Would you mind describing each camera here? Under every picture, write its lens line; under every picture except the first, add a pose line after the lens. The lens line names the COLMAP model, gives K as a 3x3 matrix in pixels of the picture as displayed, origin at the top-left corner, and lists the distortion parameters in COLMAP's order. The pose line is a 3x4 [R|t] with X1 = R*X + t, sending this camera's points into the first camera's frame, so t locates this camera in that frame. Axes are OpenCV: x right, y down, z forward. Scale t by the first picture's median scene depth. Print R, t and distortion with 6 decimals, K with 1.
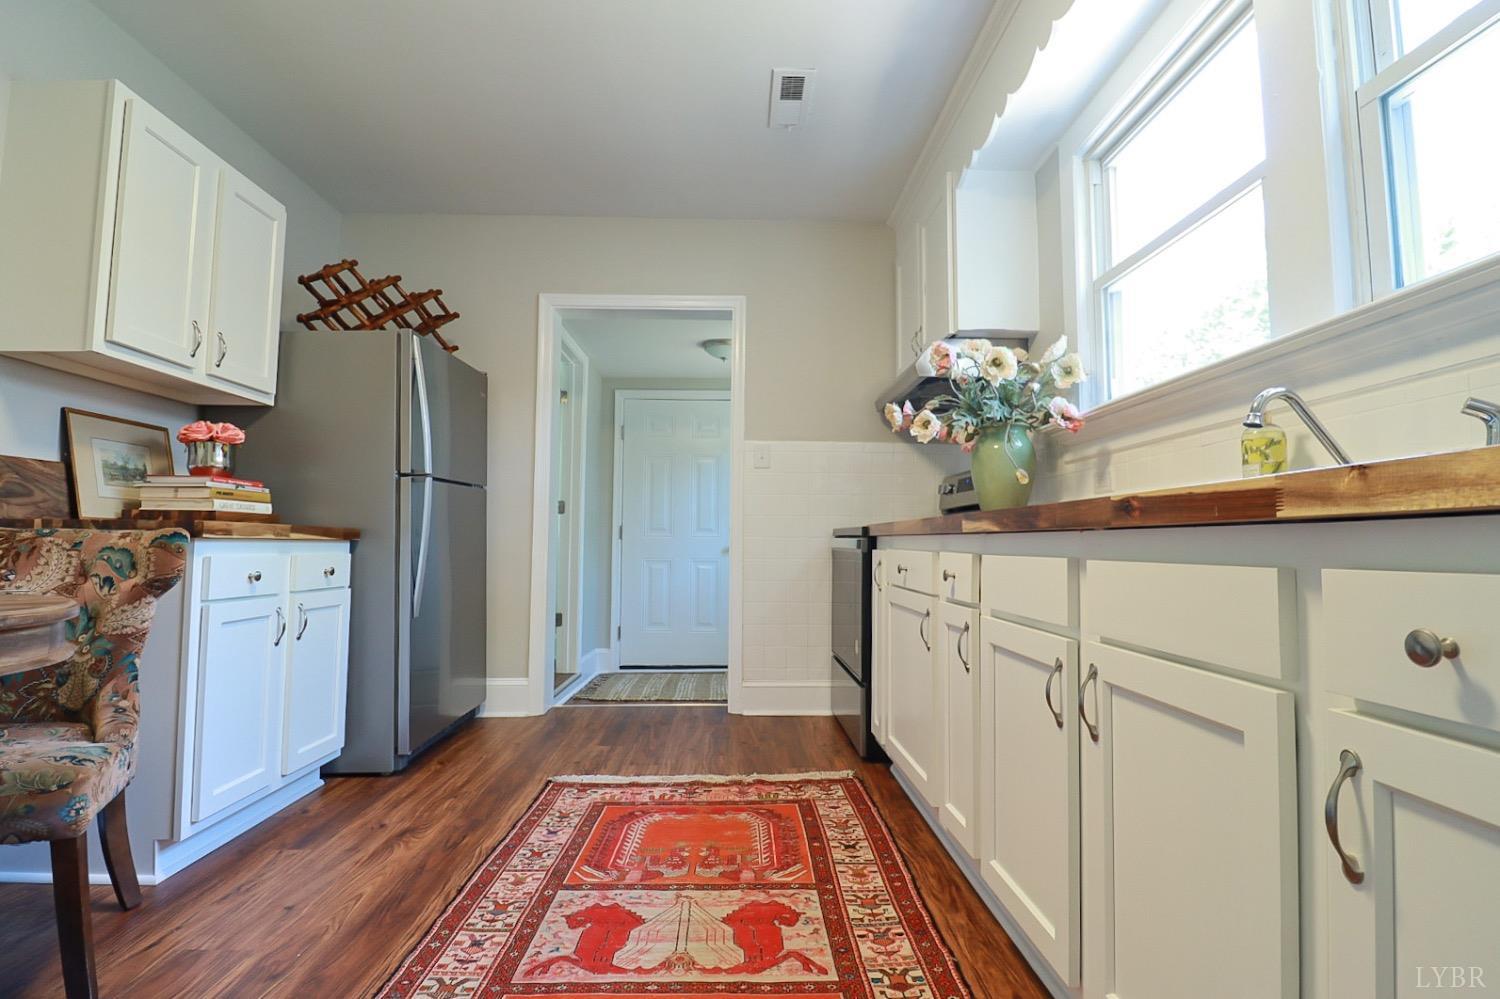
lens RADIAL K [[709.1, 0, 753.2], [0, 709.1, 500.0], [0, 0, 1]] dist [0.001834, -0.014316]
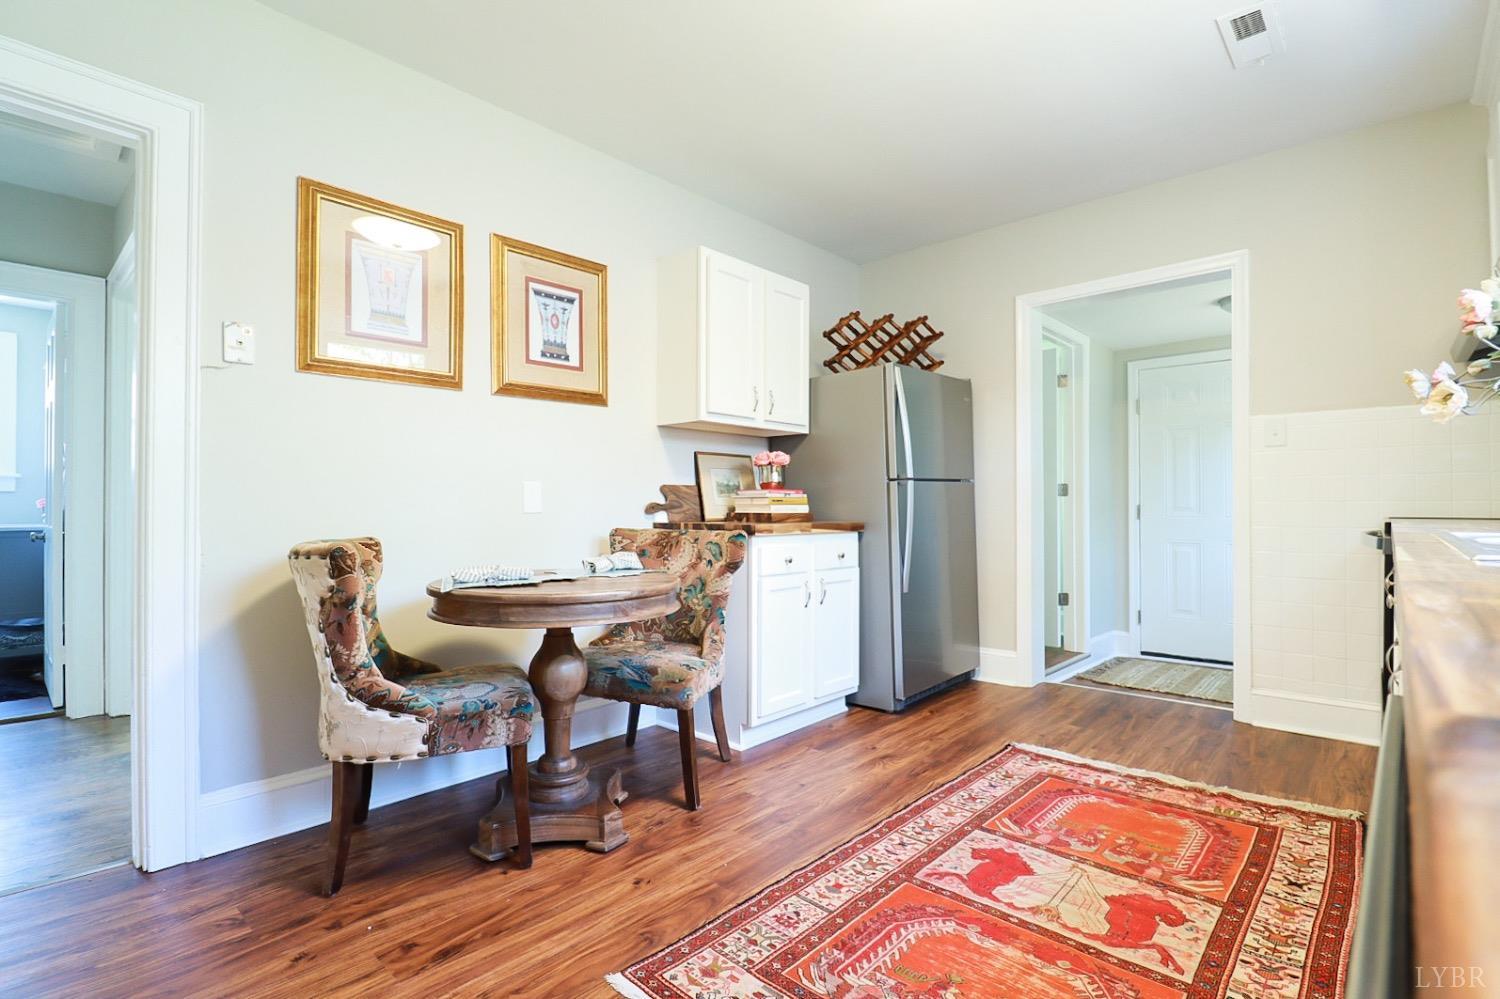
lens RADIAL K [[709.1, 0, 753.2], [0, 709.1, 500.0], [0, 0, 1]] dist [0.001834, -0.014316]
pose [[0.718735, -0.013397, -0.695155, 0.265997], [0.048690, 0.998330, 0.031102, -0.065461], [0.693577, -0.056201, 0.718186, -0.102793]]
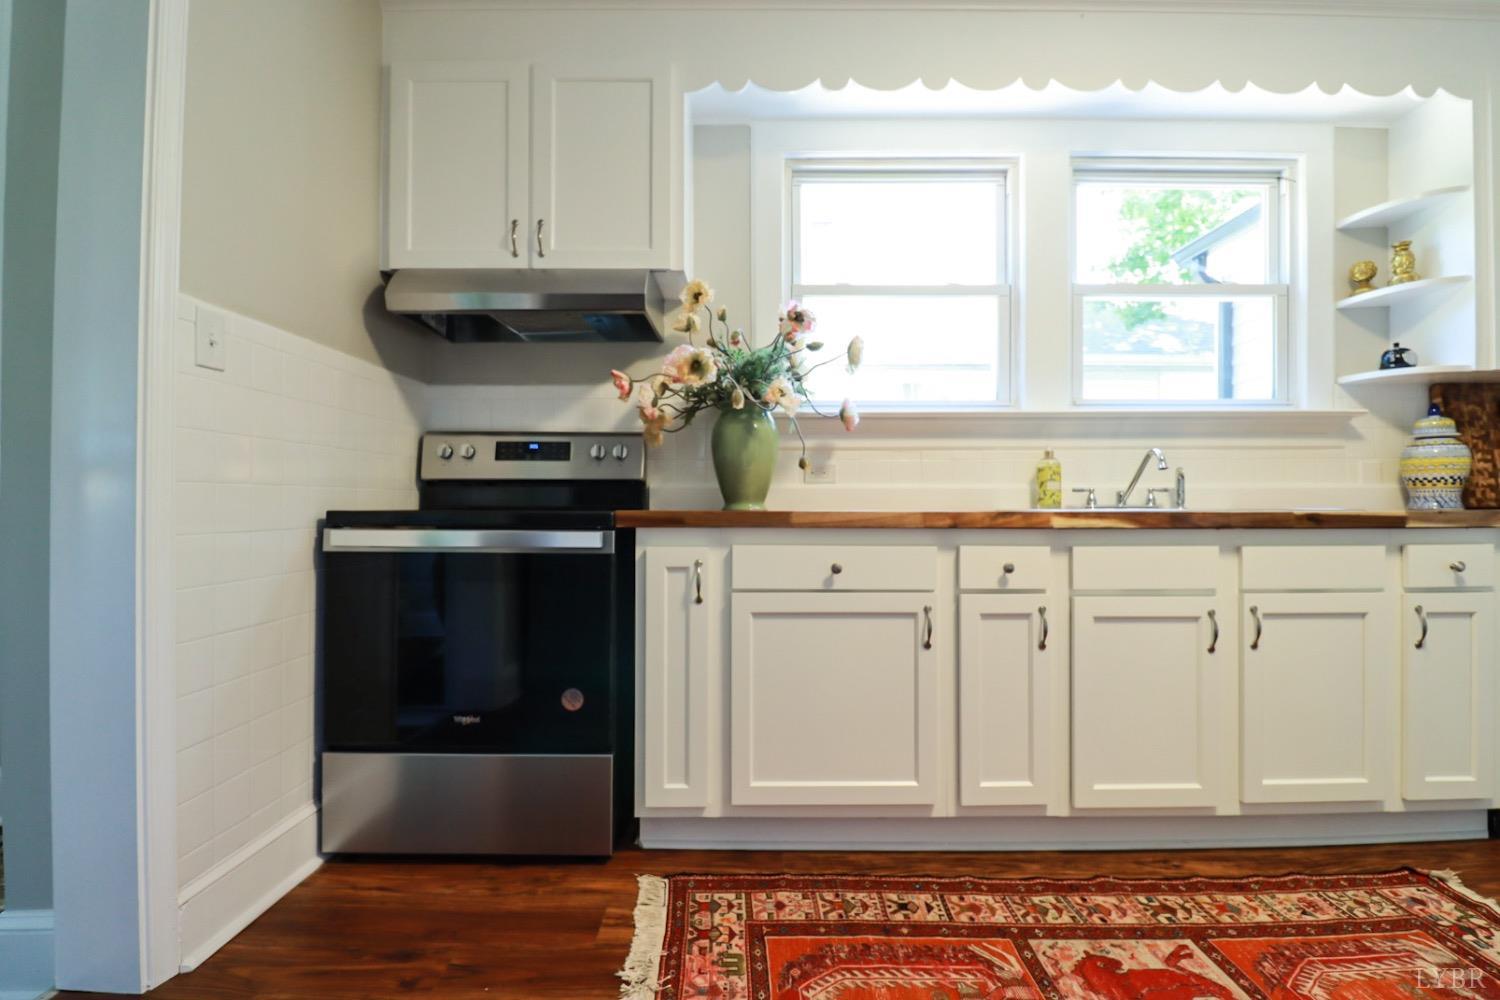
lens RADIAL K [[703.3, 0, 760.6], [0, 703.3, 500.2], [0, 0, 1]] dist [-0.000333, -0.010605]
pose [[0.026886, 0.003374, 0.999633, -0.680531], [-0.060399, 0.998173, -0.001745, 0.026245], [-0.997812, -0.060330, 0.027041, 1.156949]]
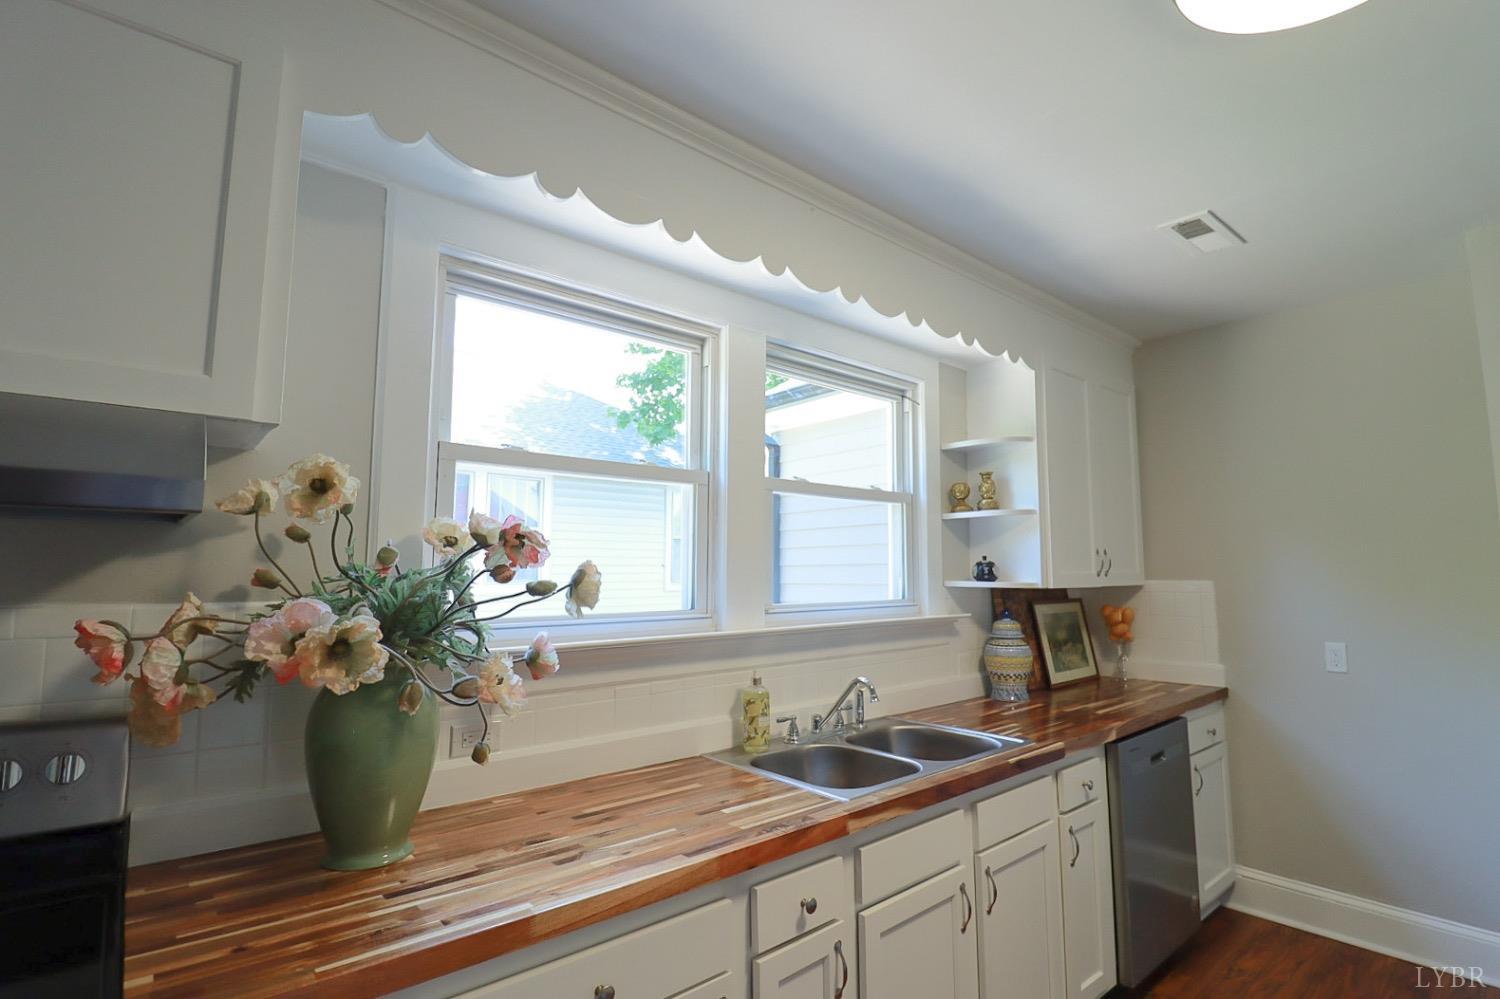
lens RADIAL K [[709.1, 0, 753.2], [0, 709.1, 500.0], [0, 0, 1]] dist [0.001834, -0.014316]
pose [[-0.624305, 0.079090, 0.777167, -0.291229], [-0.048737, 0.988980, -0.139796, -0.196380], [-0.779659, -0.125152, -0.613571, 1.368131]]
